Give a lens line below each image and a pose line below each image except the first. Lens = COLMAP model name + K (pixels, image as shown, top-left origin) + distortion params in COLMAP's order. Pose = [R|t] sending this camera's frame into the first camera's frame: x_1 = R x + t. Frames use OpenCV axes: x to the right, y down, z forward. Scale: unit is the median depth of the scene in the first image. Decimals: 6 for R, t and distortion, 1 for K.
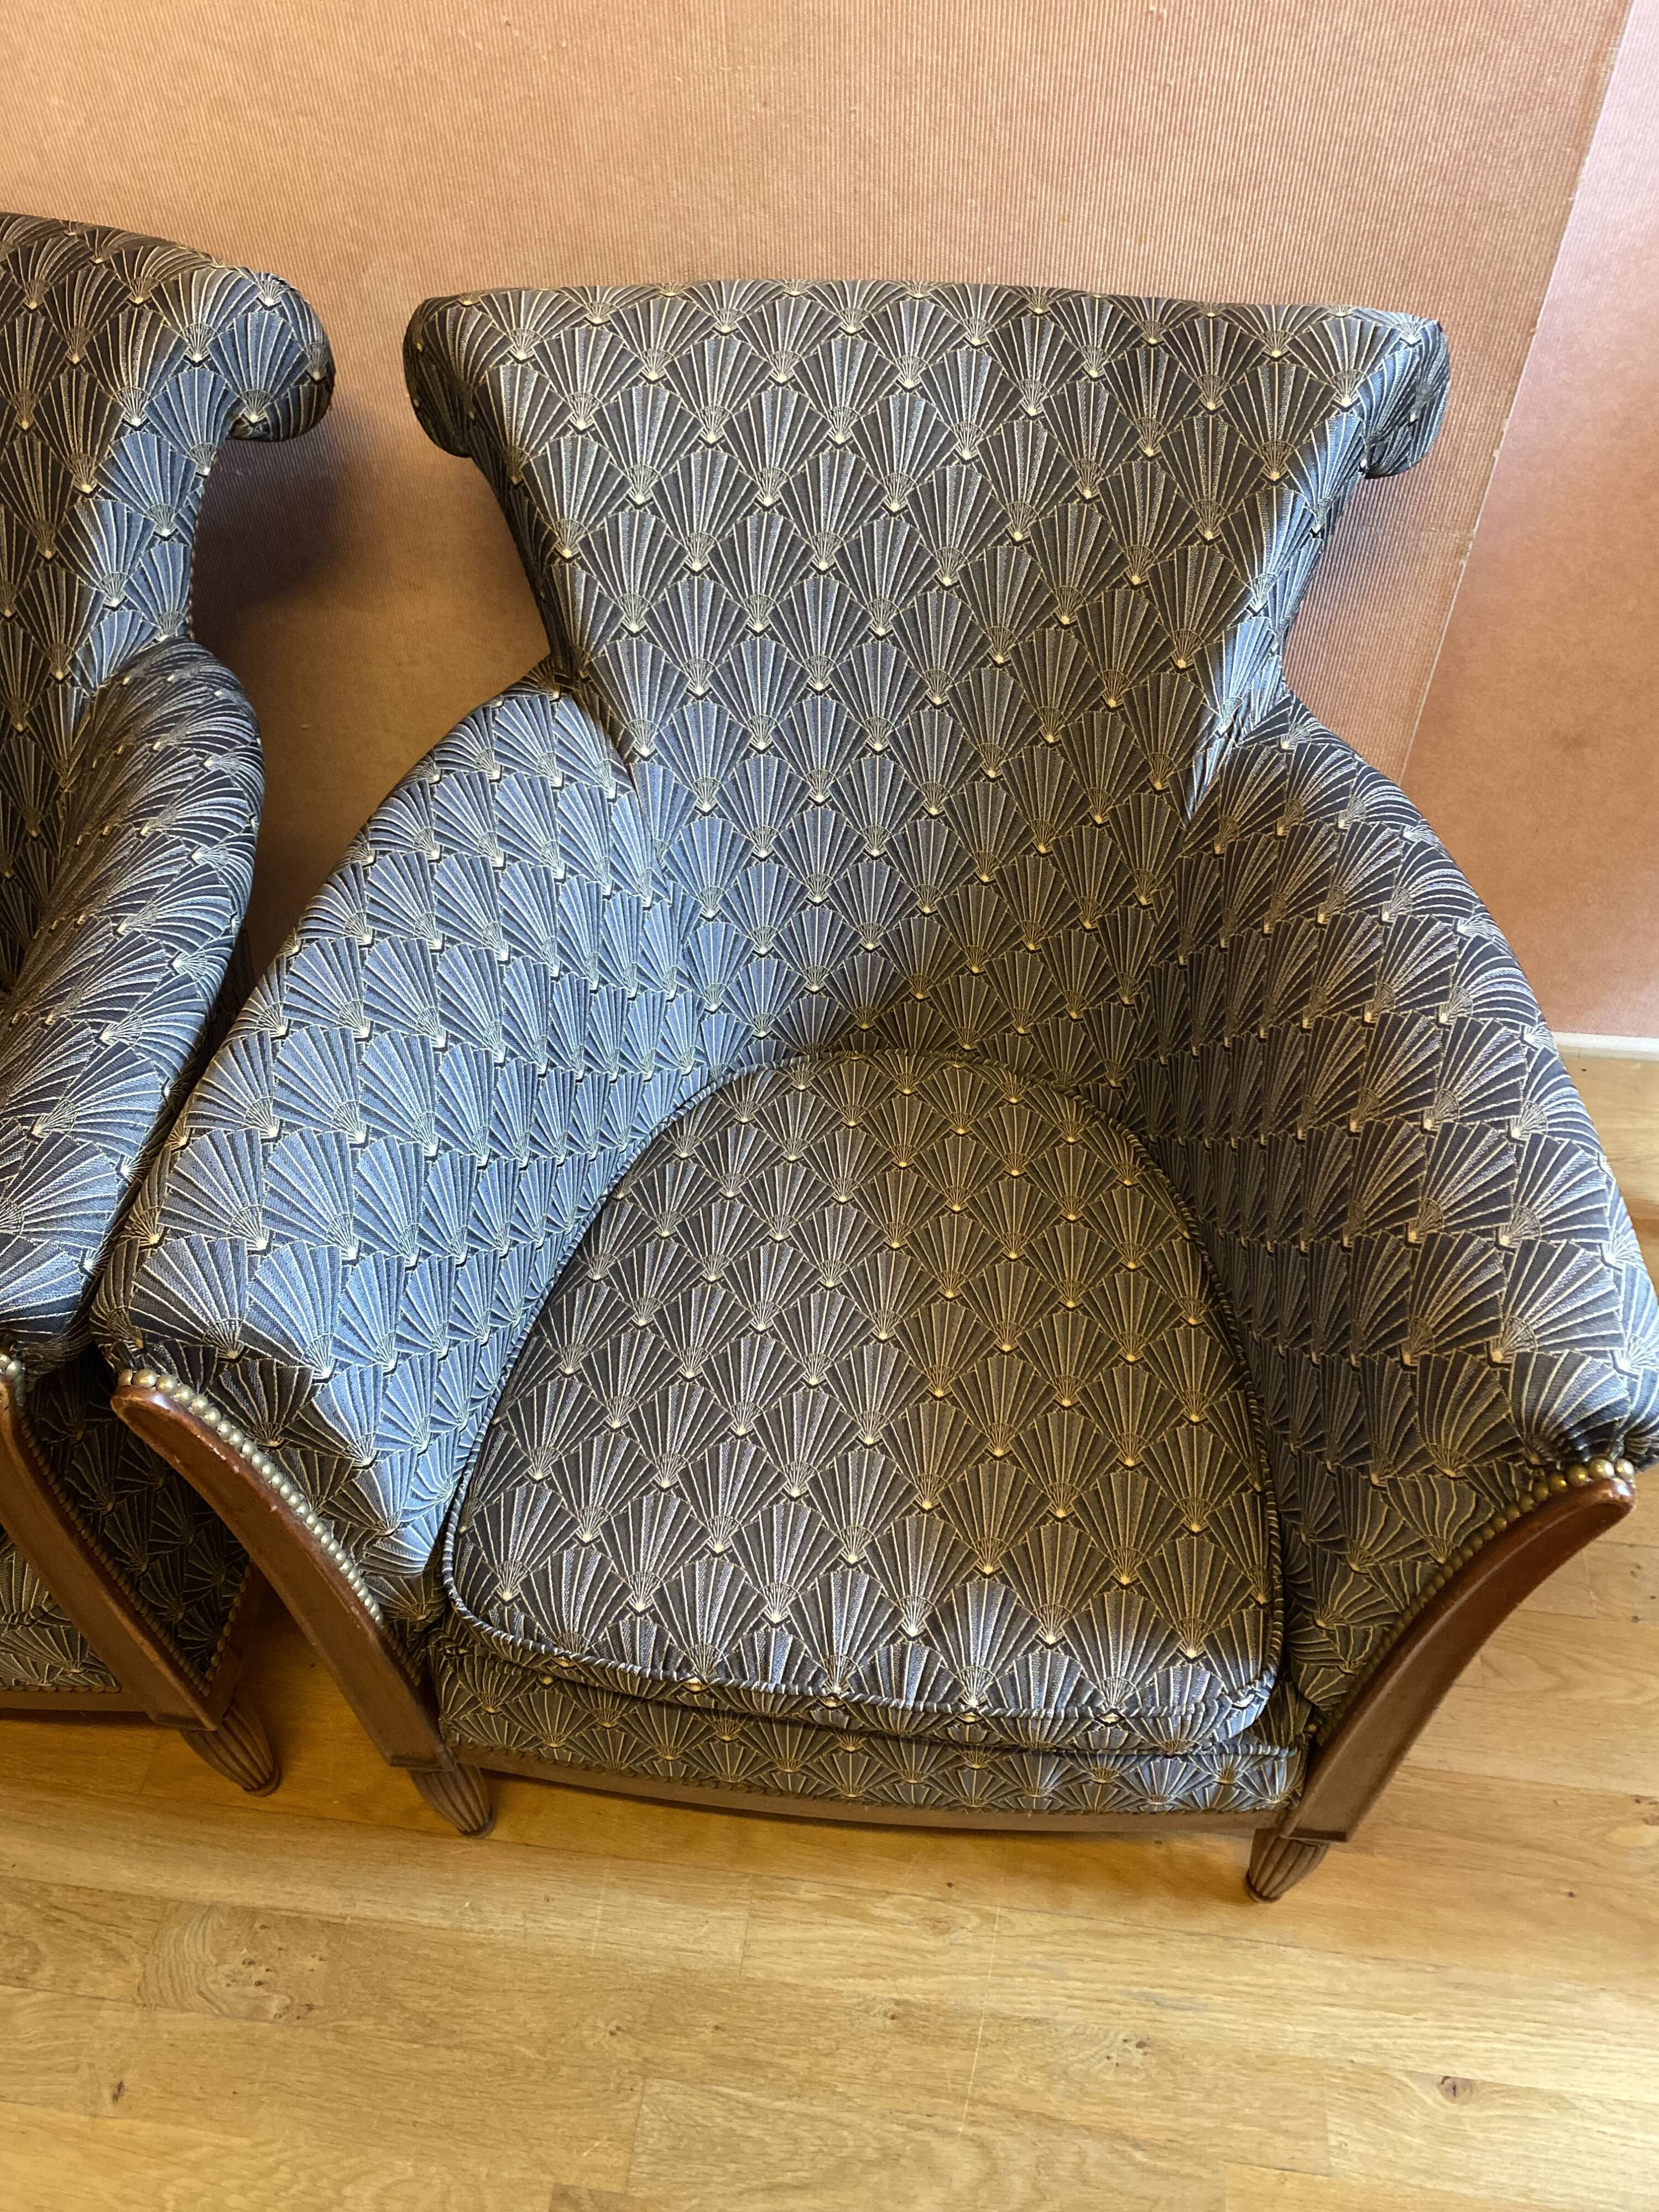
lens RADIAL K [[1701.6, 0, 829.6], [0, 1701.6, 1086.8], [0, 0, 1]] dist [0.027497, -0.019477]
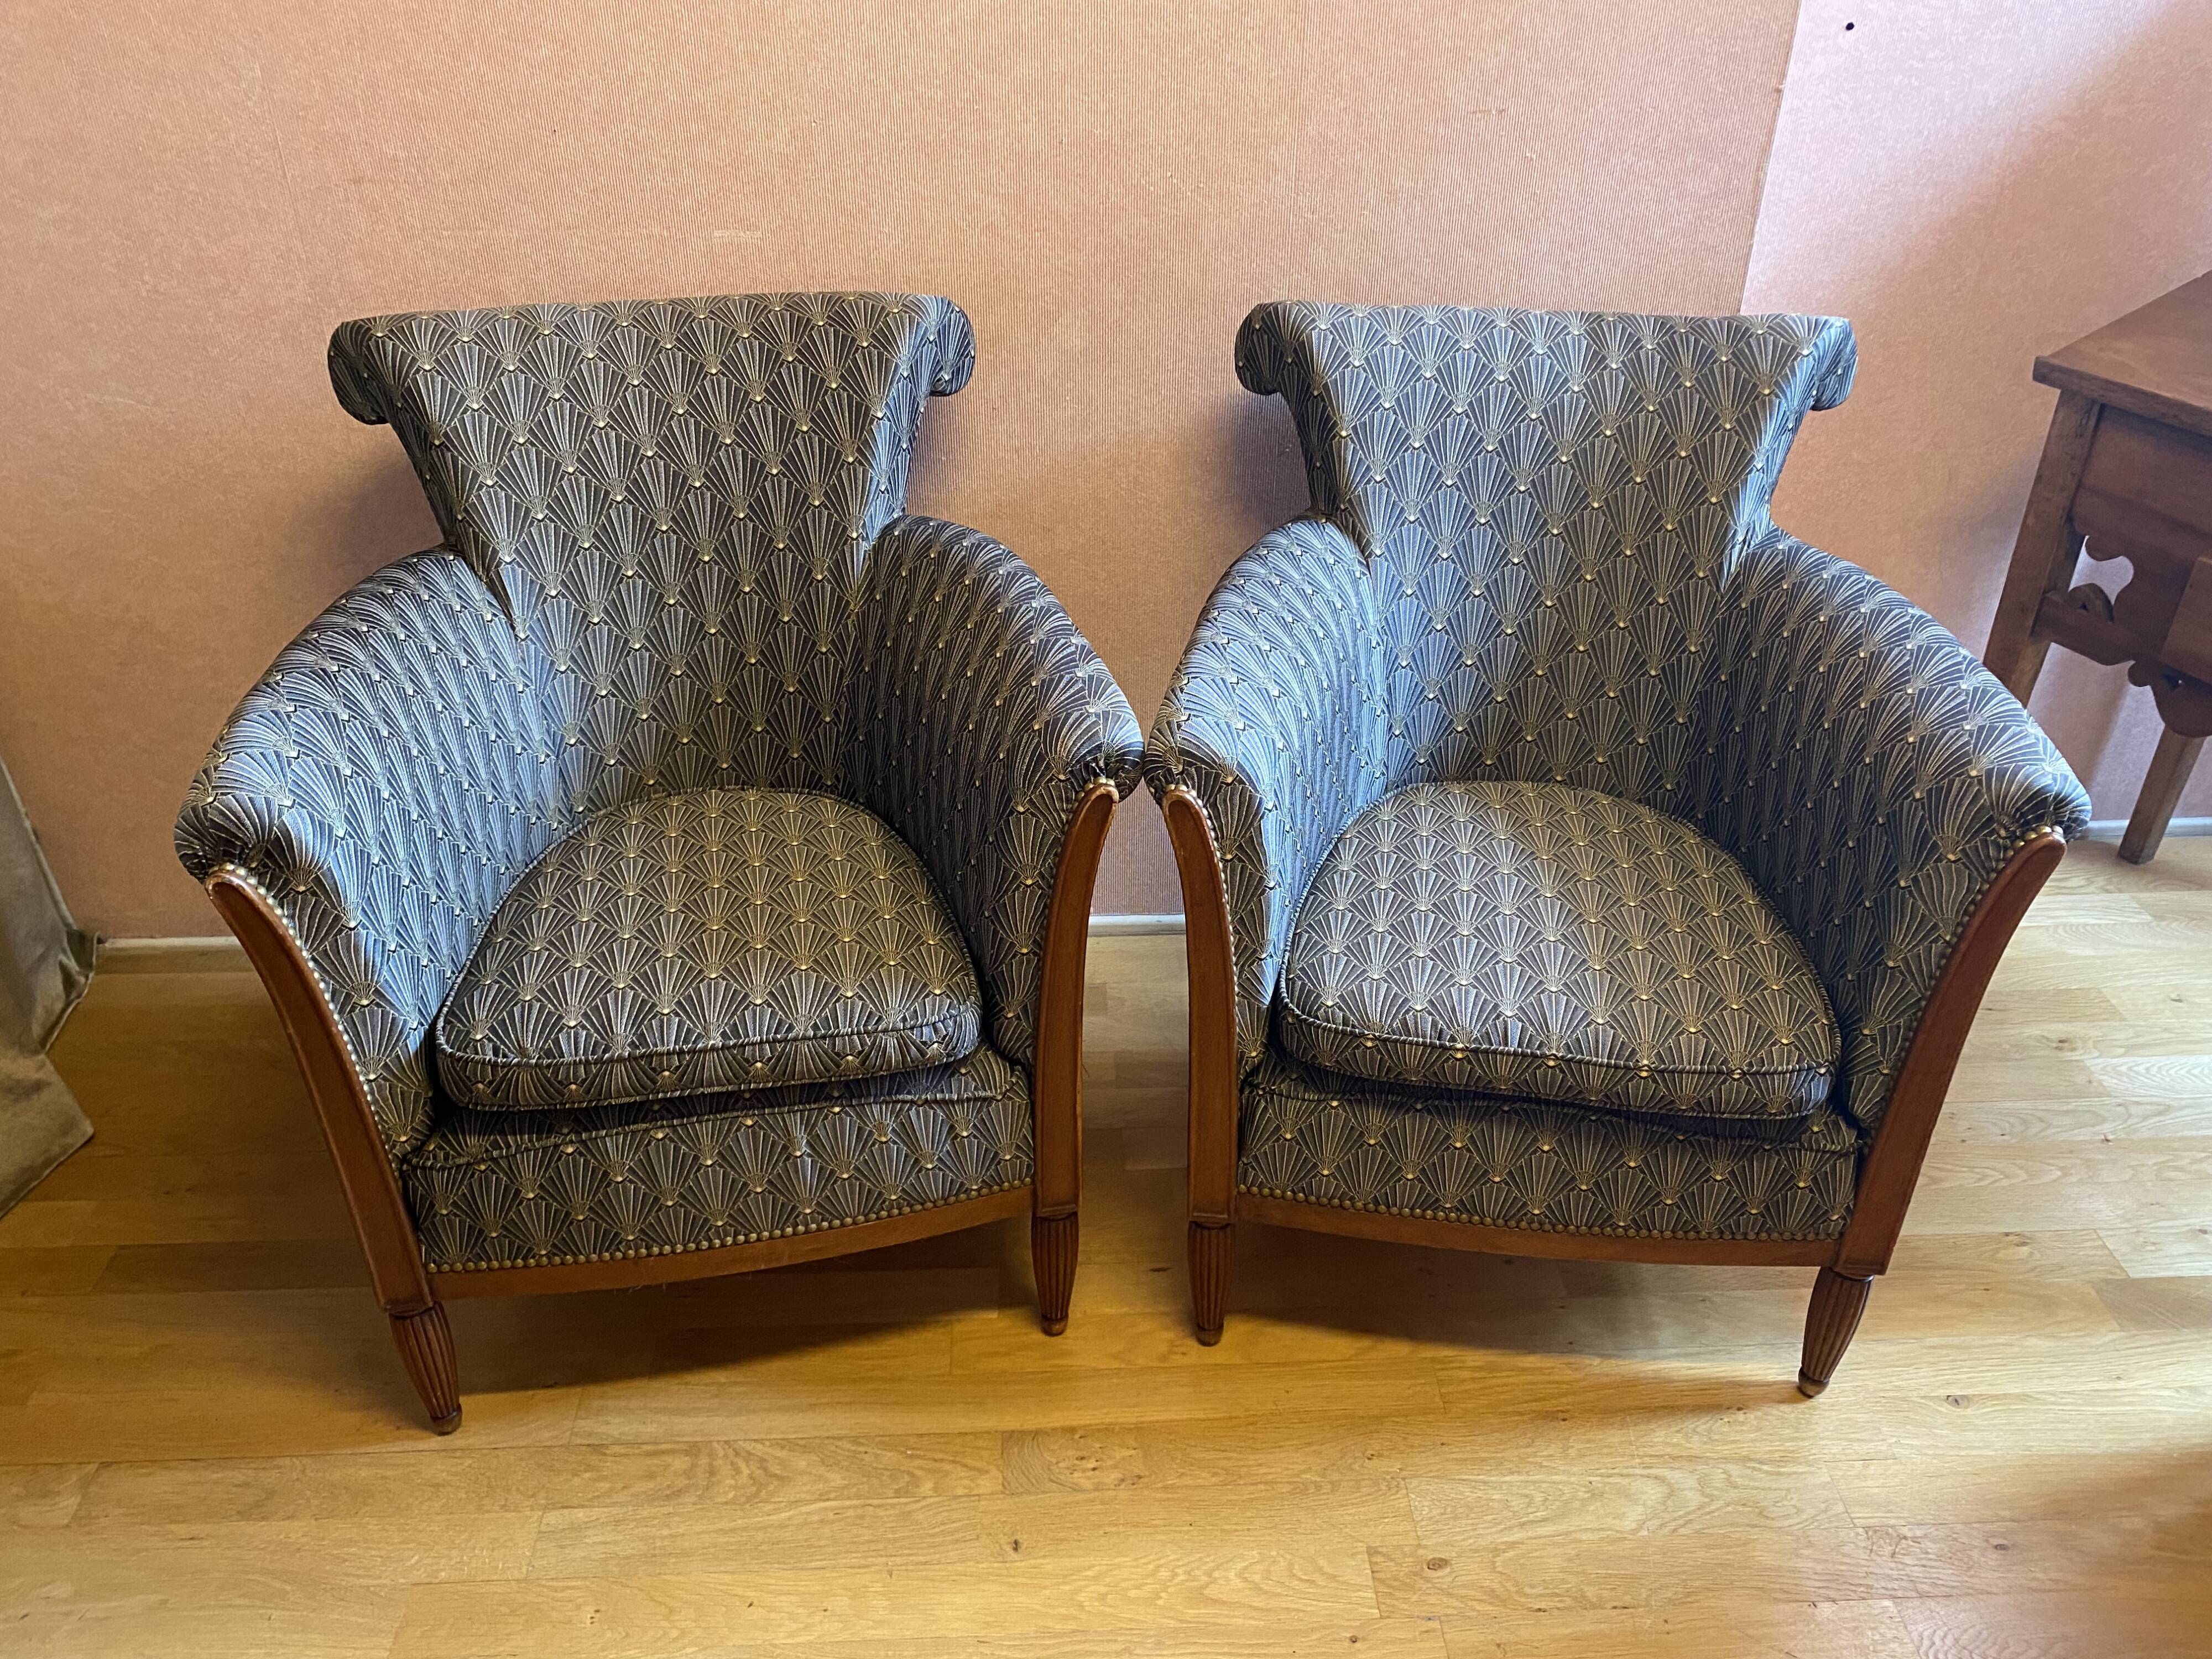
lens RADIAL K [[1701.6, 0, 1098.1], [0, 1701.6, 818.1], [0, 0, 1]] dist [0.027497, -0.019477]
pose [[0.984790, -0.077461, 0.155529, -0.521354], [0.121084, 0.947927, -0.294574, 0.461268], [-0.124612, 0.308925, 0.942888, -0.399375]]
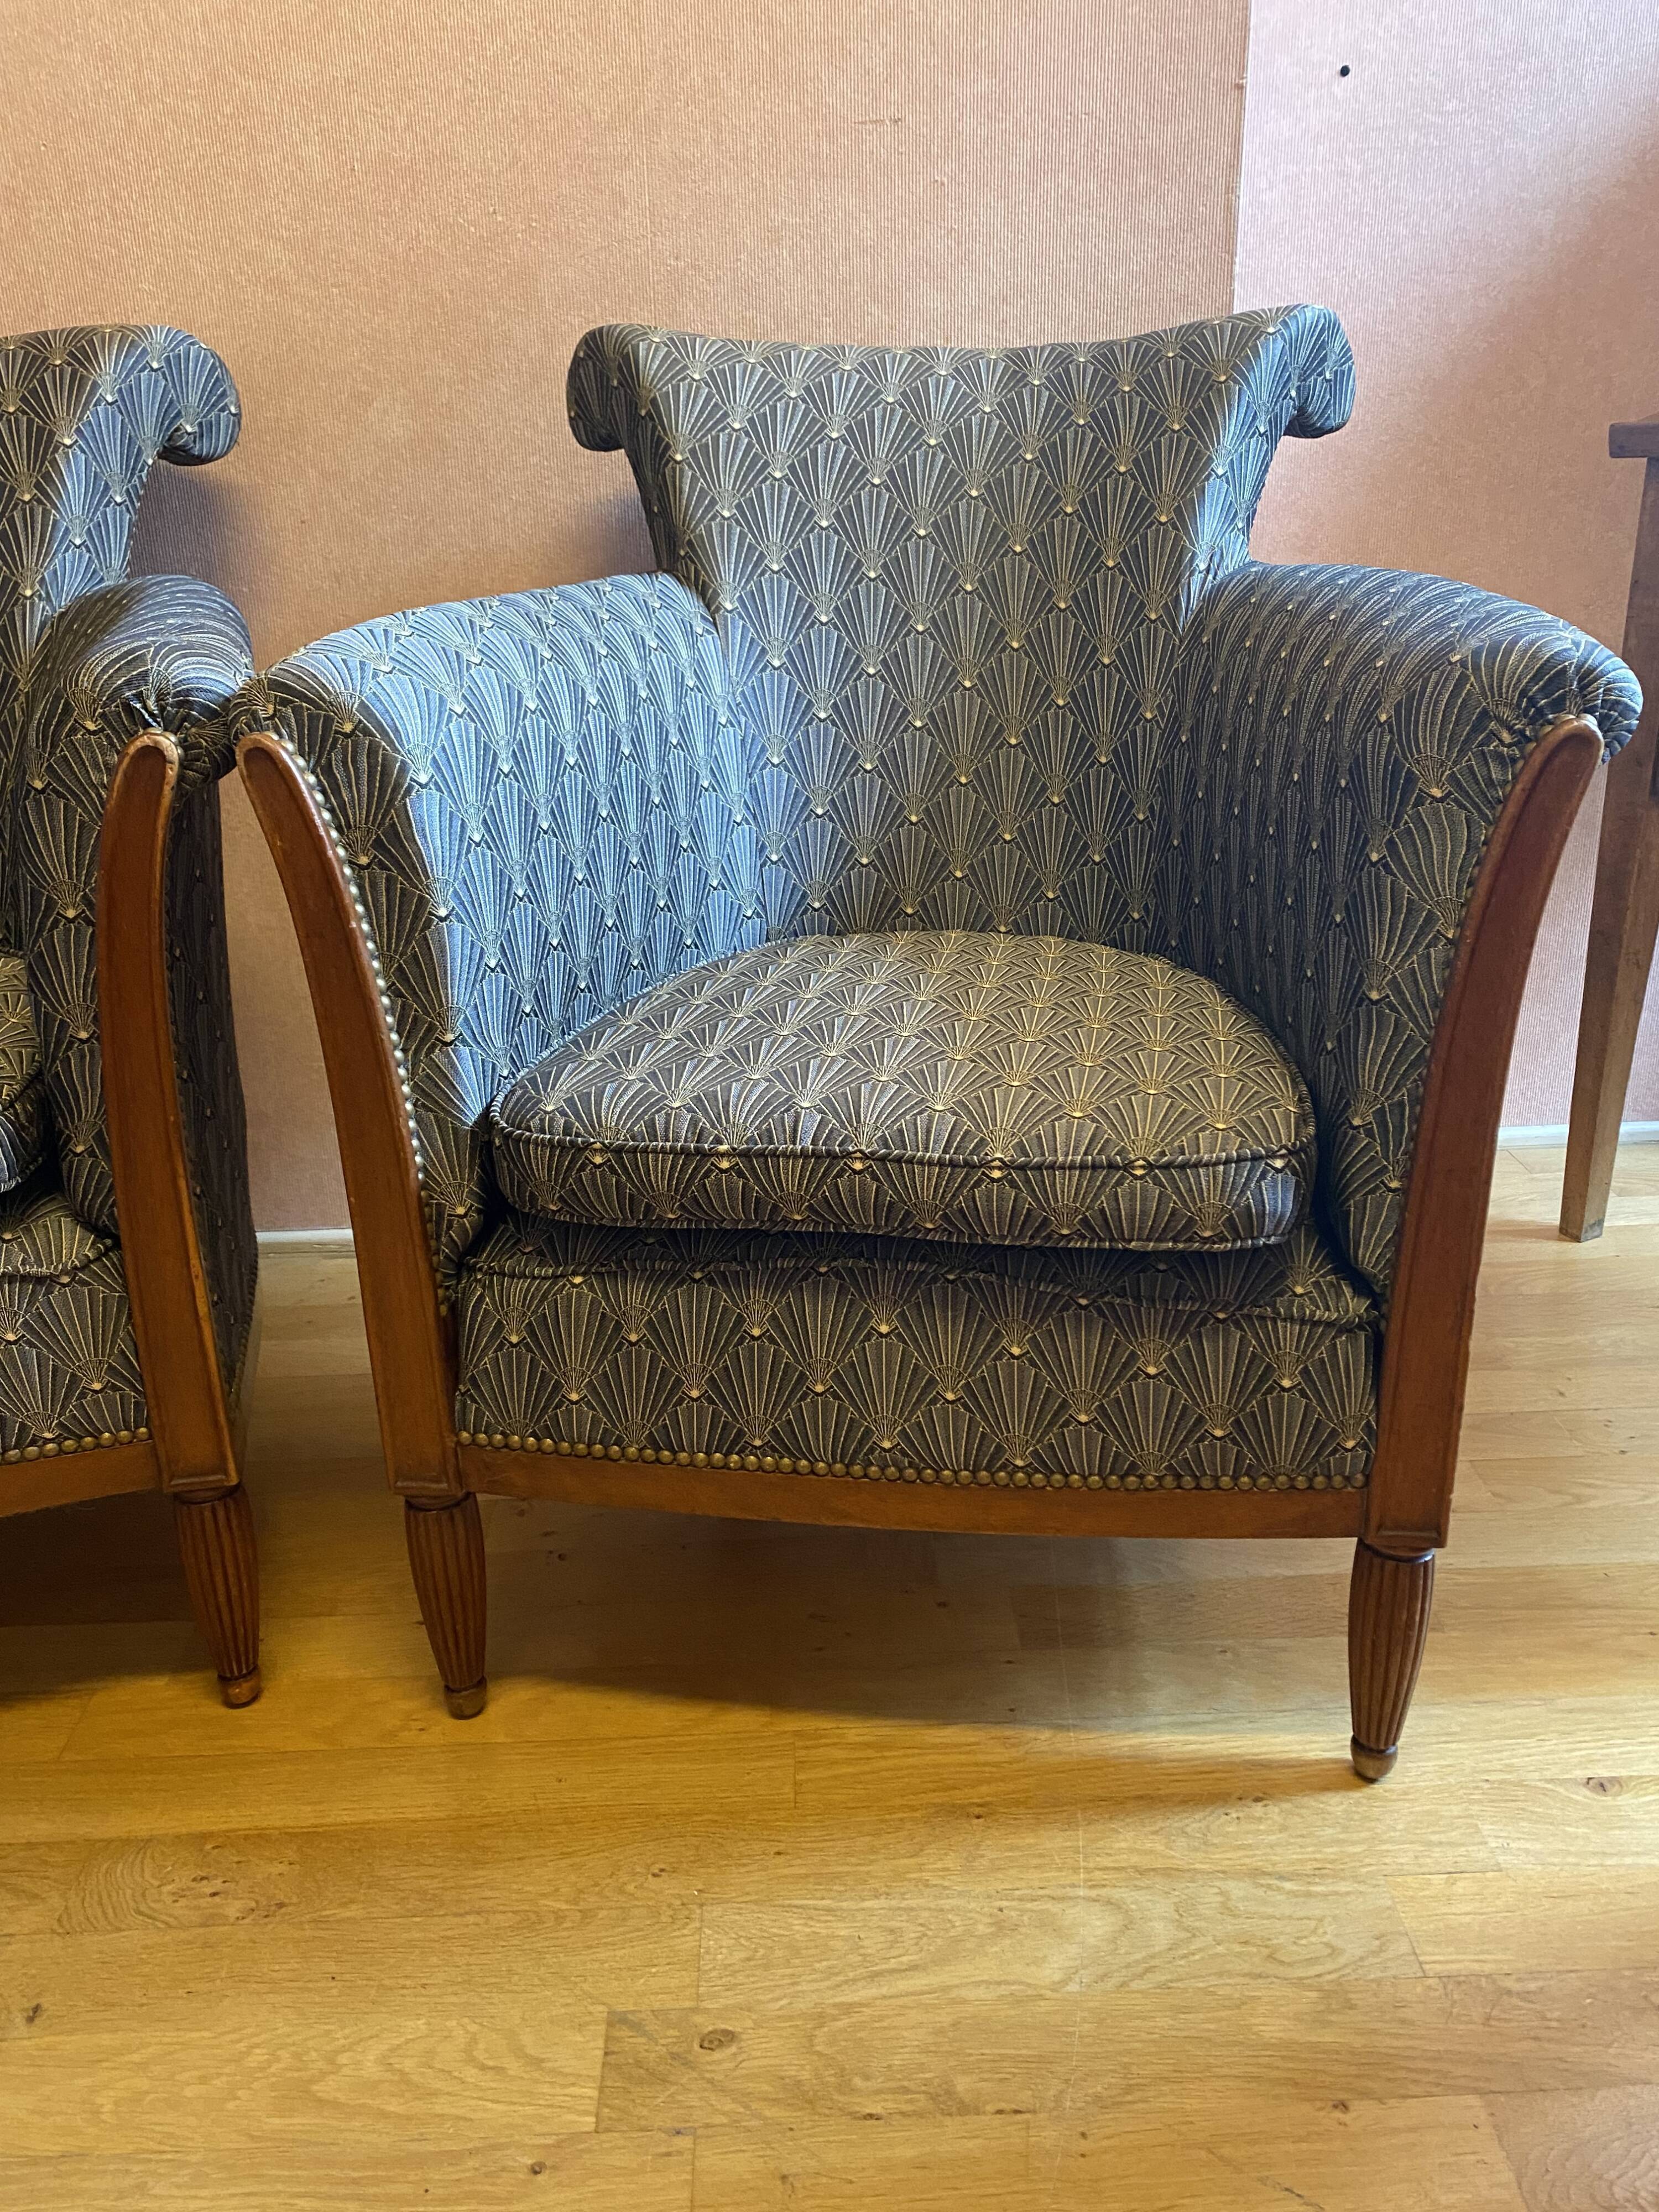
lens RADIAL K [[1701.6, 0, 821.2], [0, 1701.6, 1085.0], [0, 0, 1]] dist [0.027497, -0.019477]
pose [[0.988186, -0.061715, 0.140287, -0.145078], [0.121901, 0.871295, -0.475378, 0.644833], [-0.092894, 0.486863, 0.868525, 0.078400]]
